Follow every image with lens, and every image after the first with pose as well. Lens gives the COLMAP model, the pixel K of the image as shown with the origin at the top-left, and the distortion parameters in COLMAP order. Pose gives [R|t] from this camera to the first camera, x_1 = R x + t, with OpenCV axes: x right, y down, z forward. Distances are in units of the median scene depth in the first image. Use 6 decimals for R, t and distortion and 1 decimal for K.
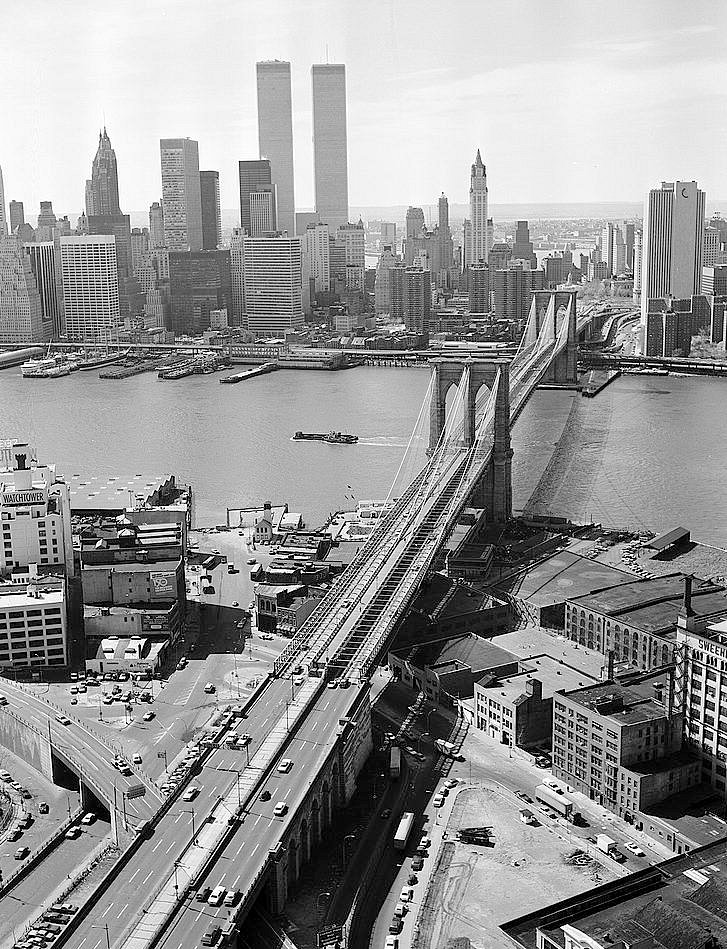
lens RADIAL K [[1173.0, 0, 361.2], [0, 1173.0, 478.0], [0, 0, 1]] dist [-0.014990, 0.000000]
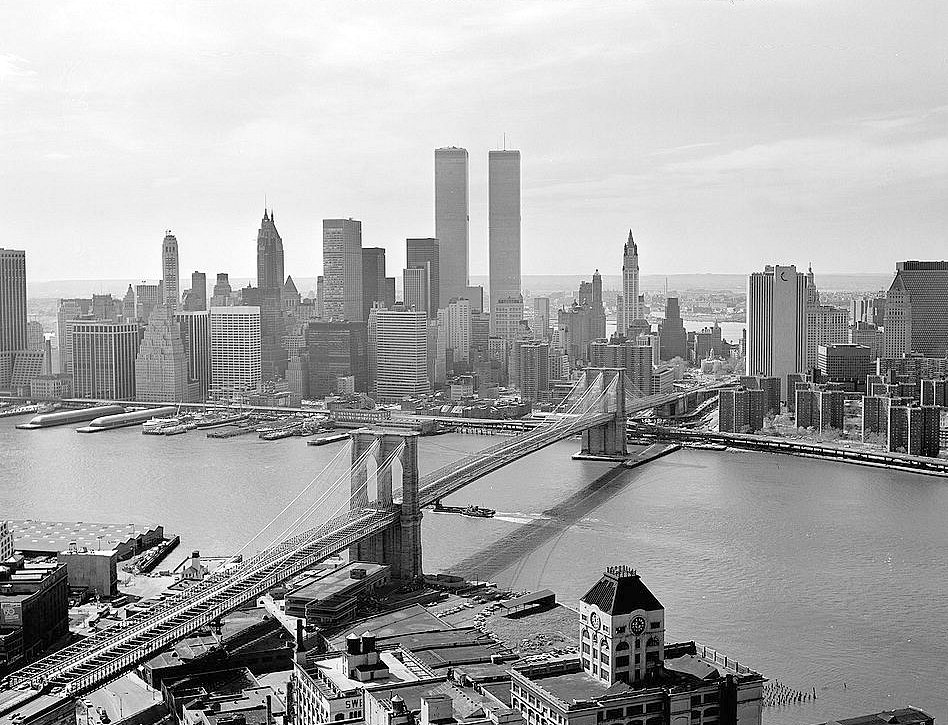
lens RADIAL K [[1171.8, 0, 476.9], [0, 1171.8, 362.9], [0, 0, 1]] dist [-0.014990, 0.000000]
pose [[0.993255, 0.022140, -0.113819, 0.115272], [-0.039101, 0.988060, -0.149027, -0.000660], [0.109161, 0.152472, 0.982261, -0.041475]]
